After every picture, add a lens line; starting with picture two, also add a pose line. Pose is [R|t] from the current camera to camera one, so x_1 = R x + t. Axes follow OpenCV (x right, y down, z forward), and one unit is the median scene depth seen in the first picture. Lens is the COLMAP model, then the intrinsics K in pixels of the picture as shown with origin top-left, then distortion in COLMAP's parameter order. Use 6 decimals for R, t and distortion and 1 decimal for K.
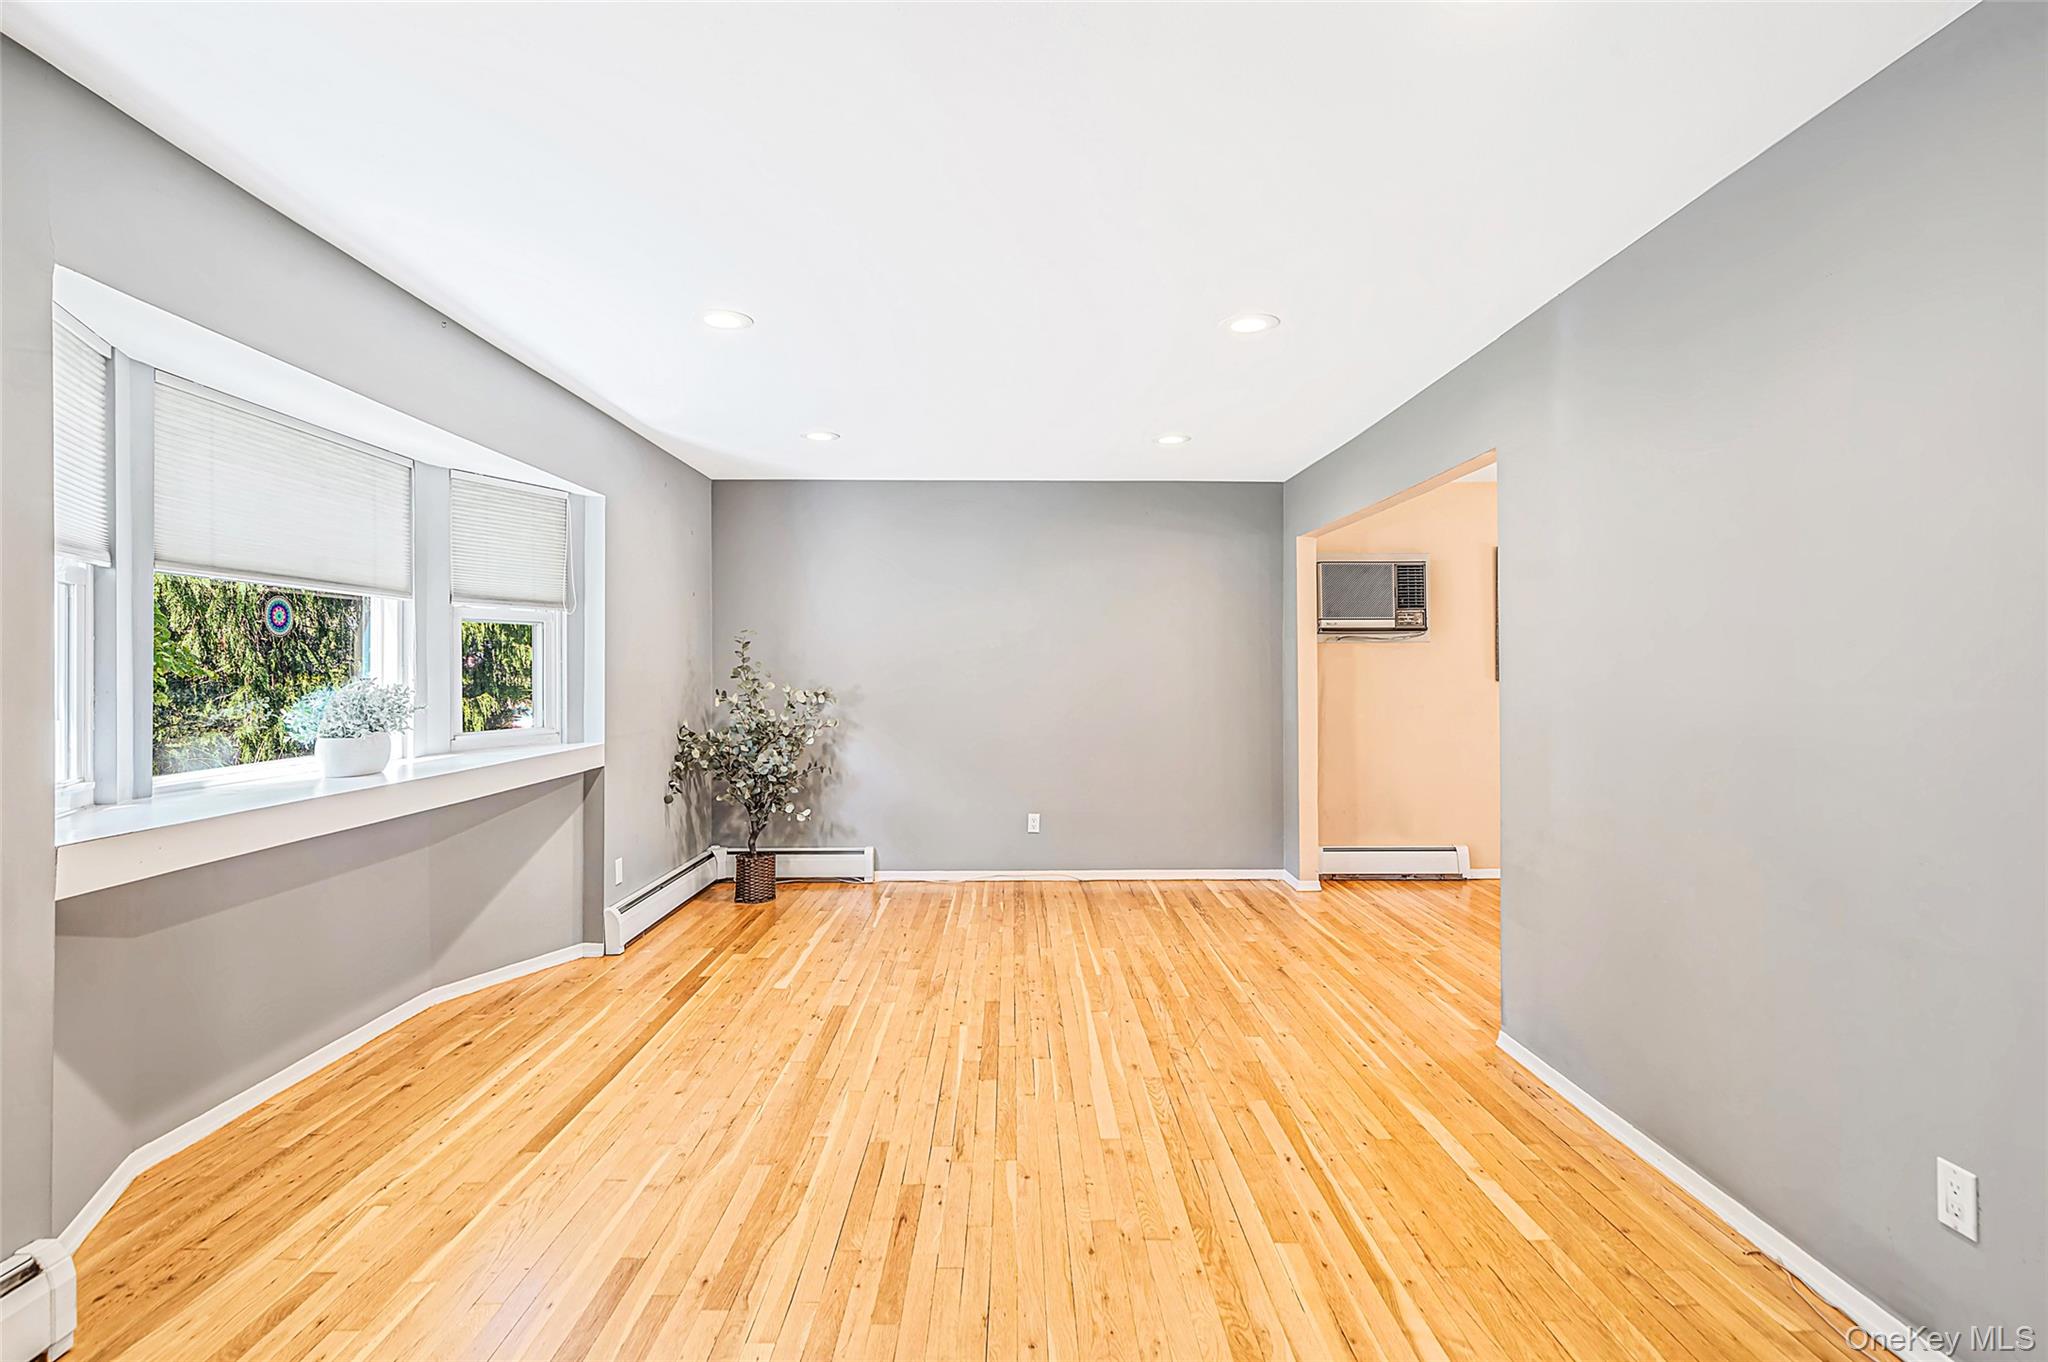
lens RADIAL K [[1011.4, 0, 1036.8], [0, 1011.4, 667.0], [0, 0, 1]] dist [-0.000578, -0.000095]
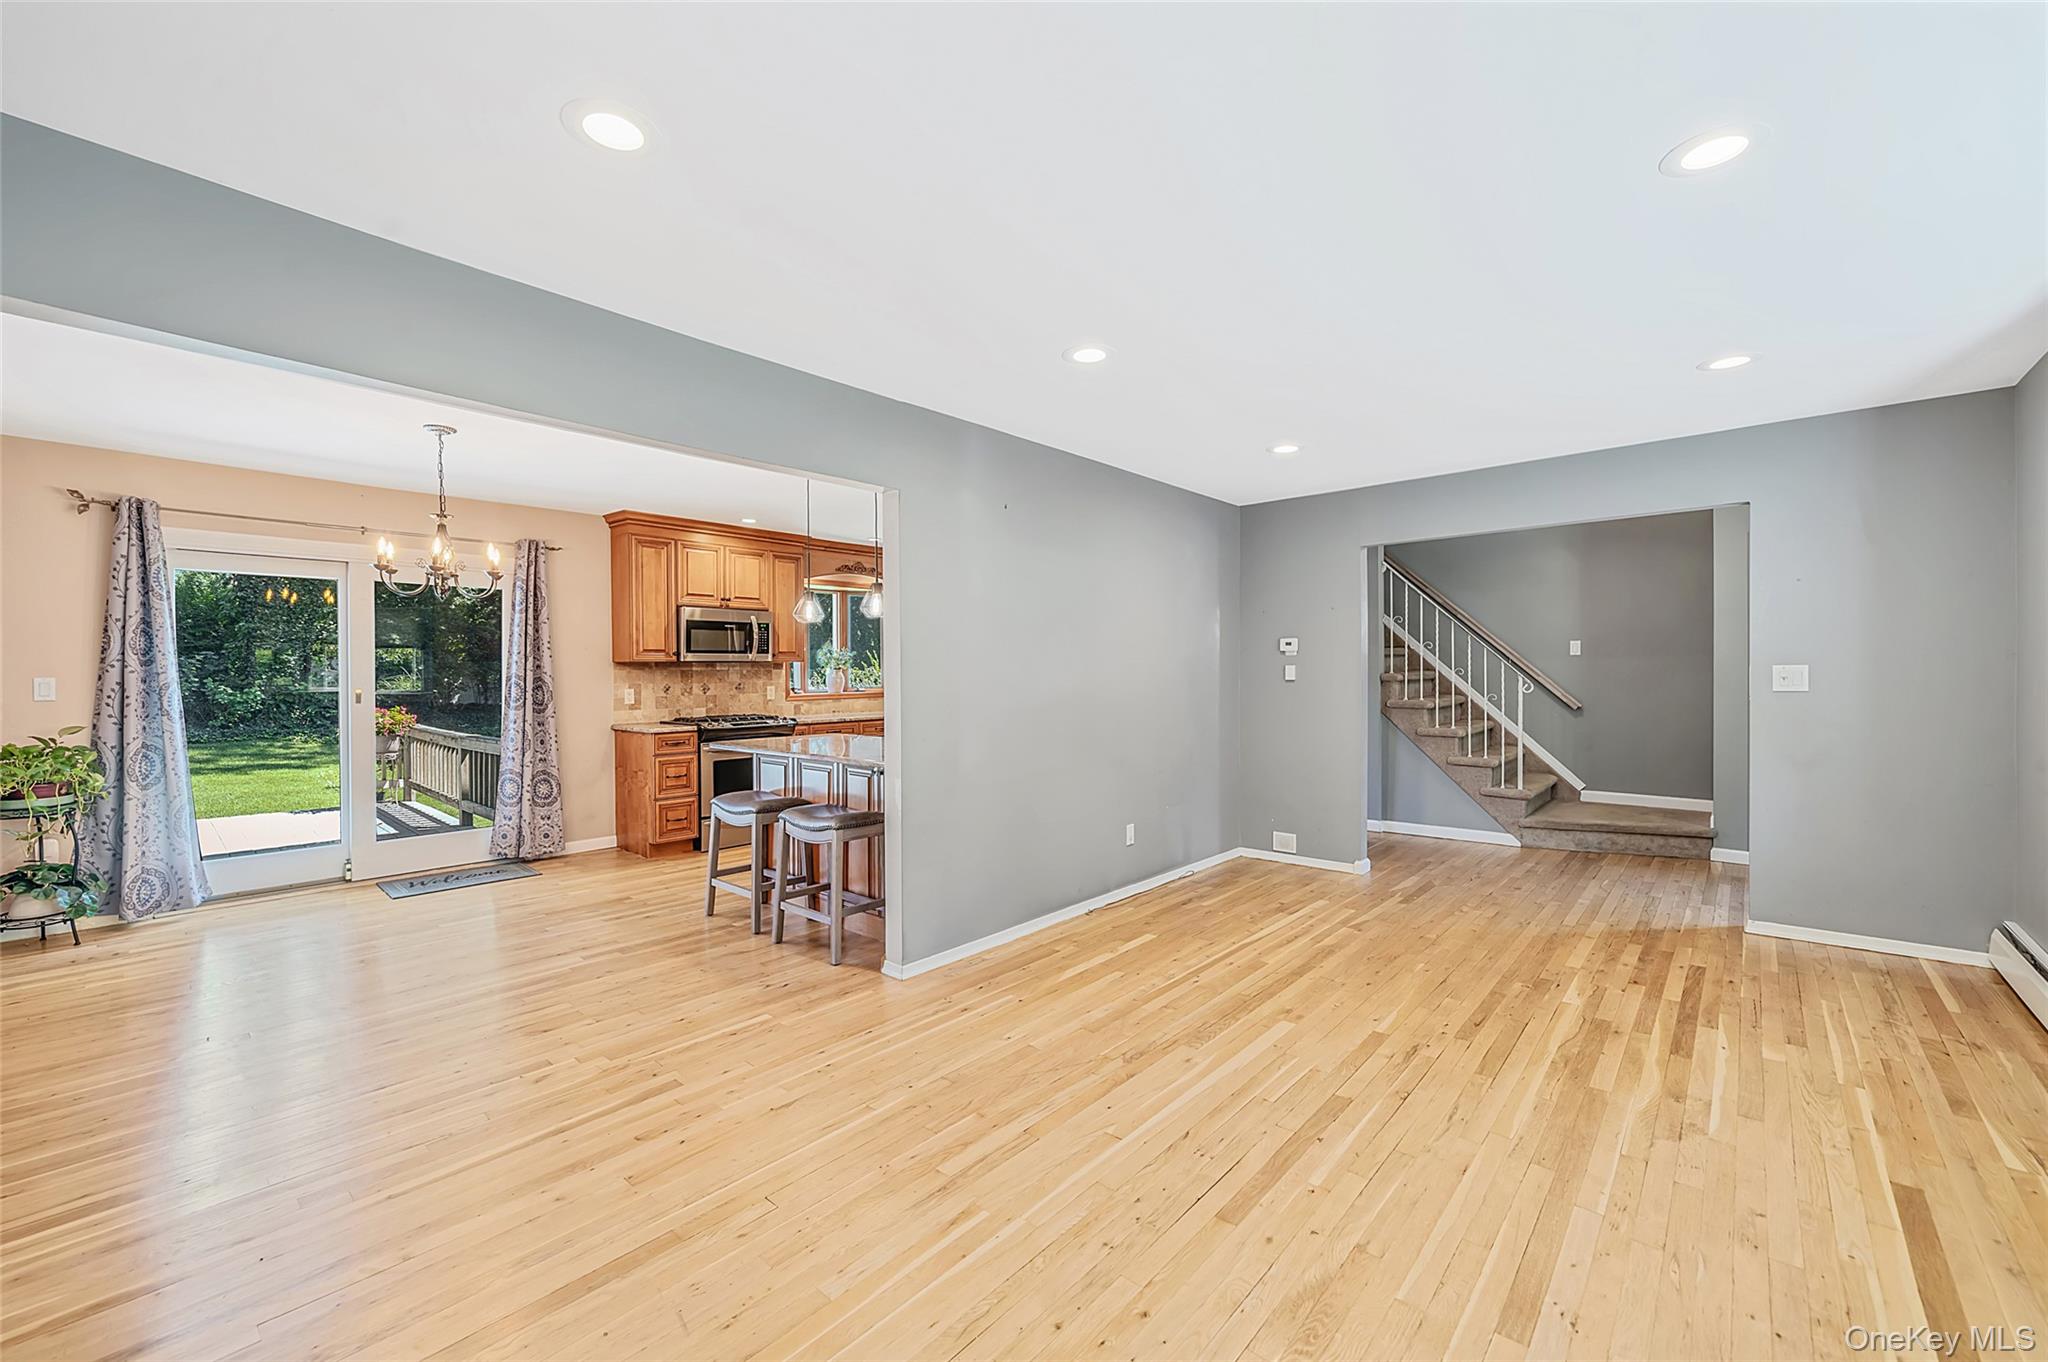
lens RADIAL K [[814.6, 0, 1024.0], [0, 814.6, 681.0], [0, 0, 1]] dist [-0.002008, -0.000284]
pose [[-0.731420, 0.000058, 0.681927, -0.337948], [0.005065, 0.999973, 0.005348, 0.008894], [-0.681908, 0.007366, -0.731401, 1.696064]]
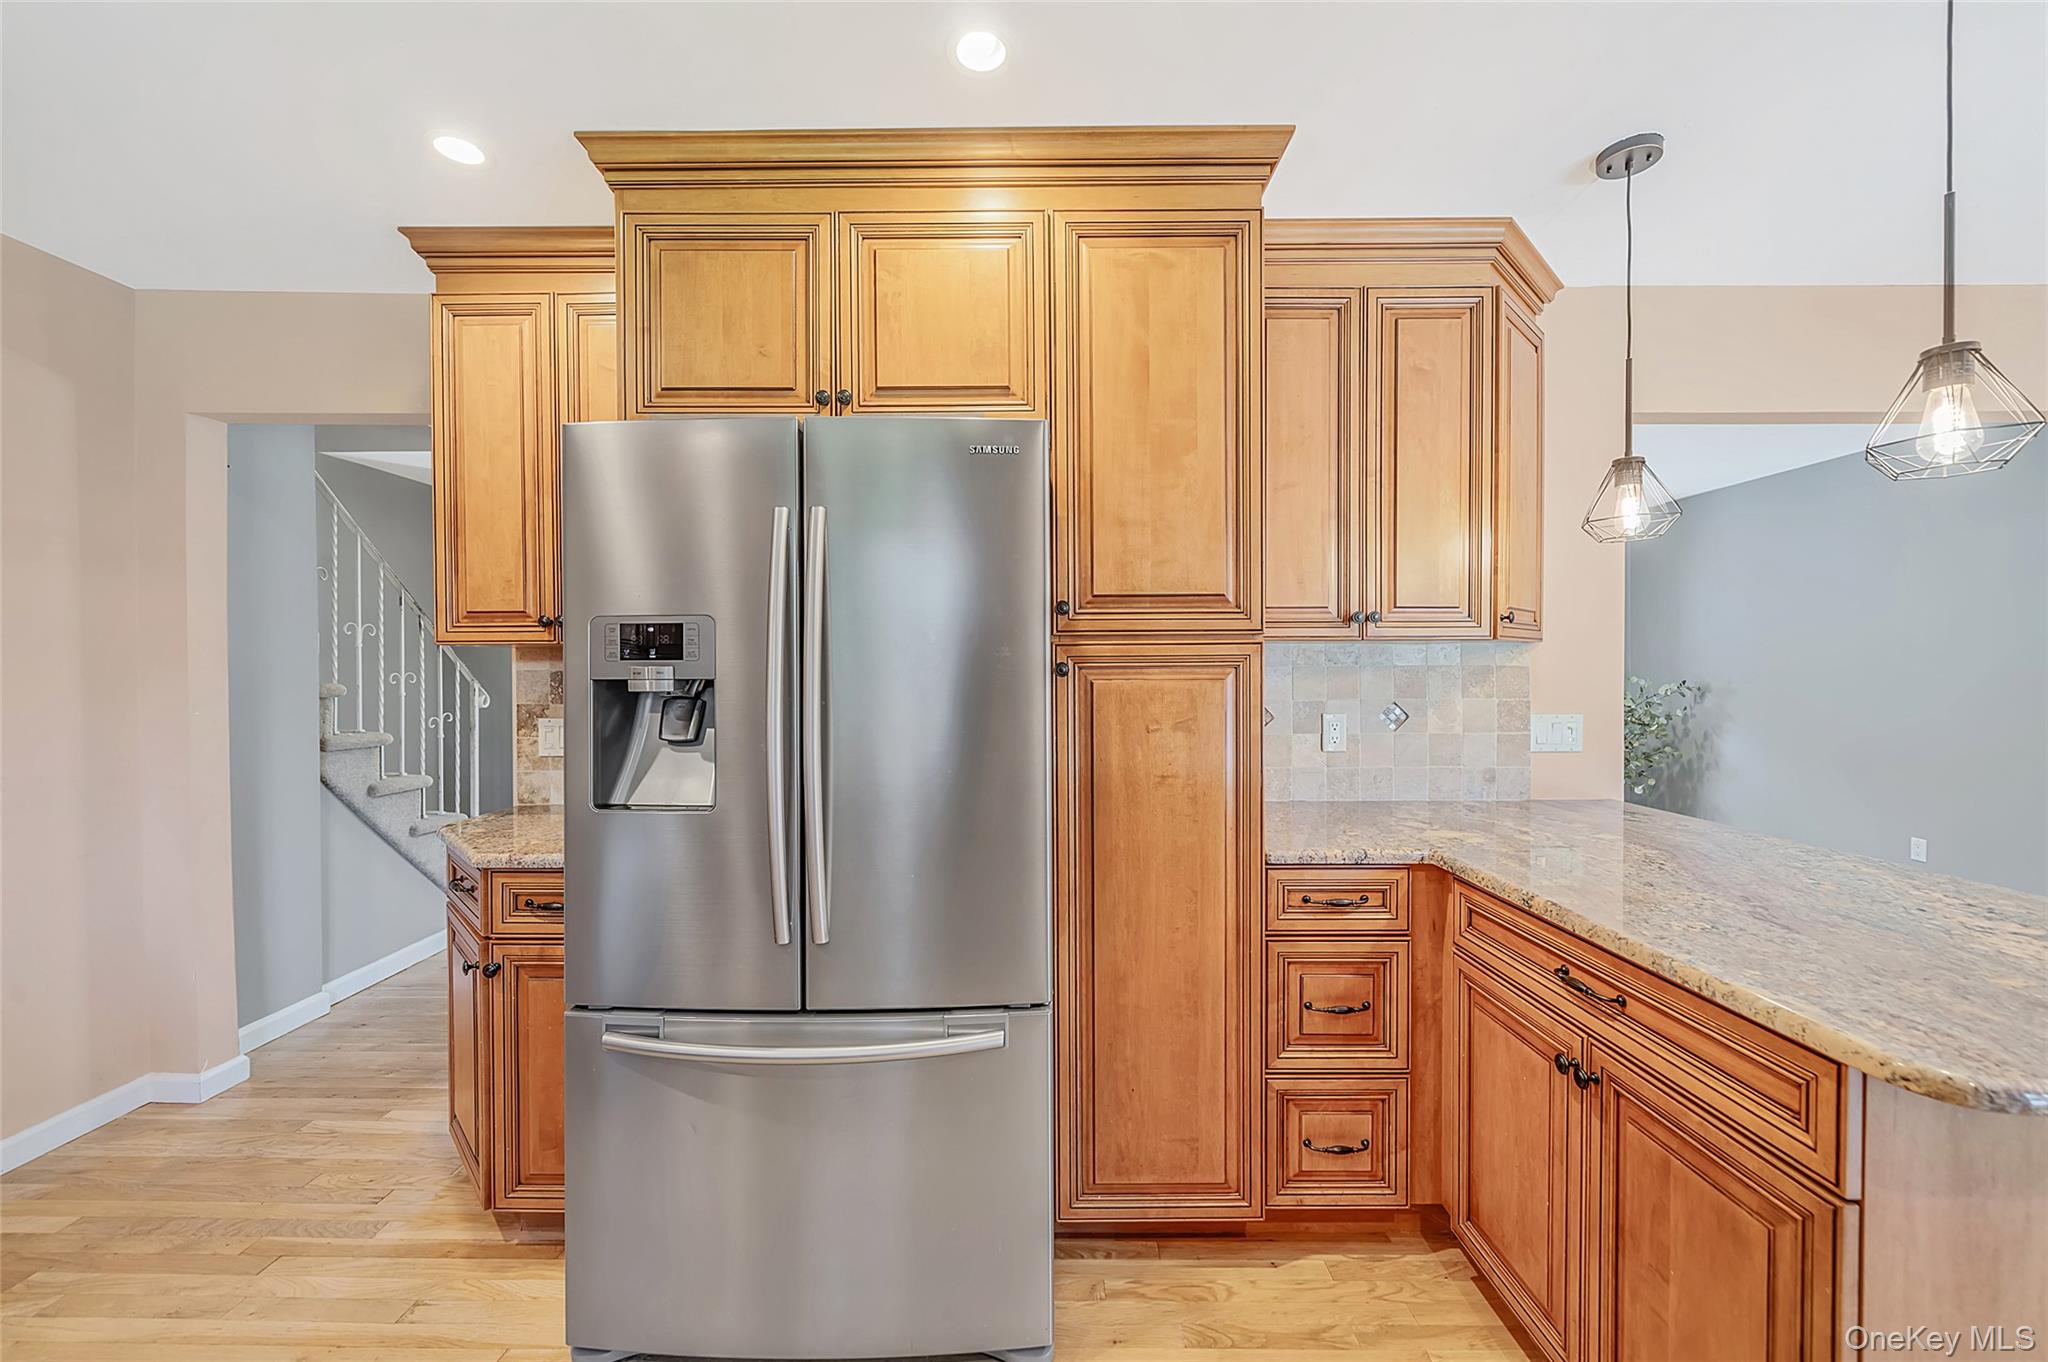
lens RADIAL K [[797.0, 0, 1024.0], [0, 797.0, 681.0], [0, 0, 1]] dist [-0.001021, -0.000052]
pose [[-0.031439, 0.017167, -0.999358, 1.240236], [0.010237, 0.999806, 0.016853, -0.004657], [0.999453, -0.009701, -0.031608, 0.536066]]
